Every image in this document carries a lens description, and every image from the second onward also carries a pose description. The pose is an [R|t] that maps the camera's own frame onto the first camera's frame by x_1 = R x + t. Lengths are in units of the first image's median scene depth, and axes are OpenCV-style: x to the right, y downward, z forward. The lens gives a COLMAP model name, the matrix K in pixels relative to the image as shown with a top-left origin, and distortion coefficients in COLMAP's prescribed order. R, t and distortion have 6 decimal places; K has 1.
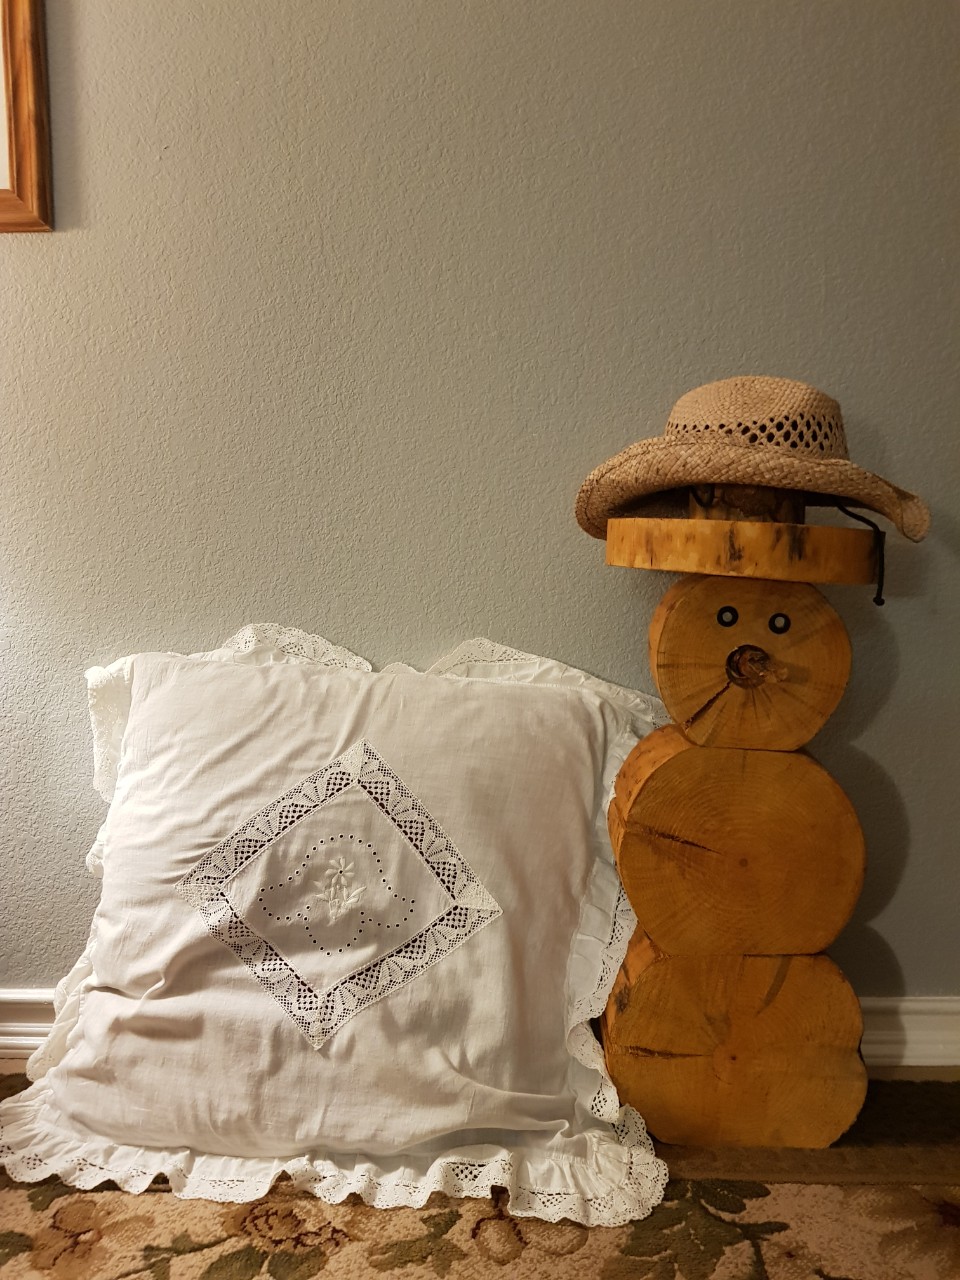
lens RADIAL K [[996.4, 0, 484.5], [0, 996.4, 649.8], [0, 0, 1]] dist [0.061825, -0.094742]
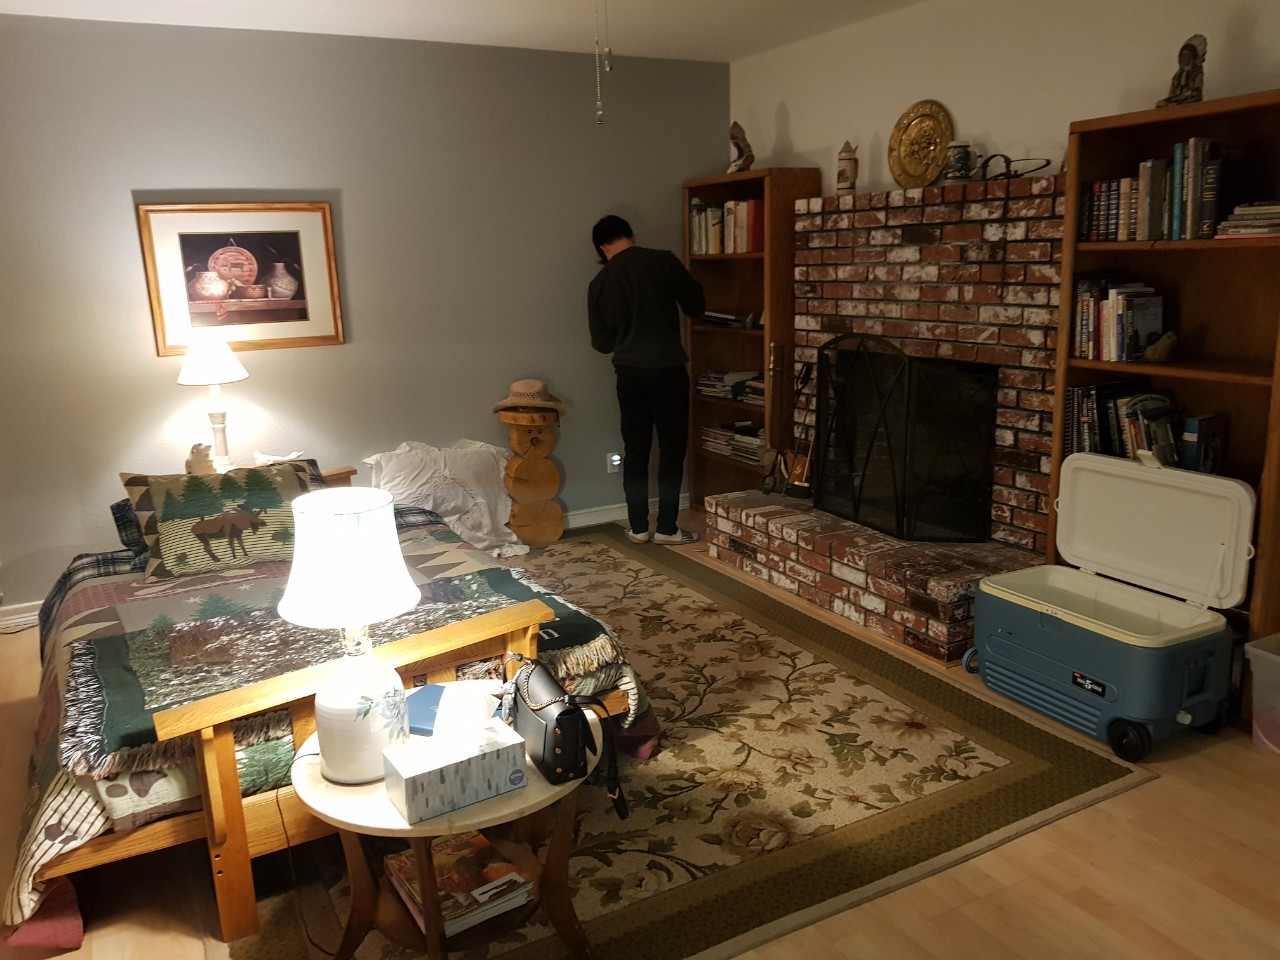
lens RADIAL K [[996.4, 0, 642.3], [0, 996.4, 479.0], [0, 0, 1]] dist [0.061825, -0.094742]
pose [[0.860054, -0.141353, 0.490232, -1.533014], [0.077868, 0.985965, 0.147682, -0.433896], [-0.504227, -0.088841, 0.858989, -3.119621]]
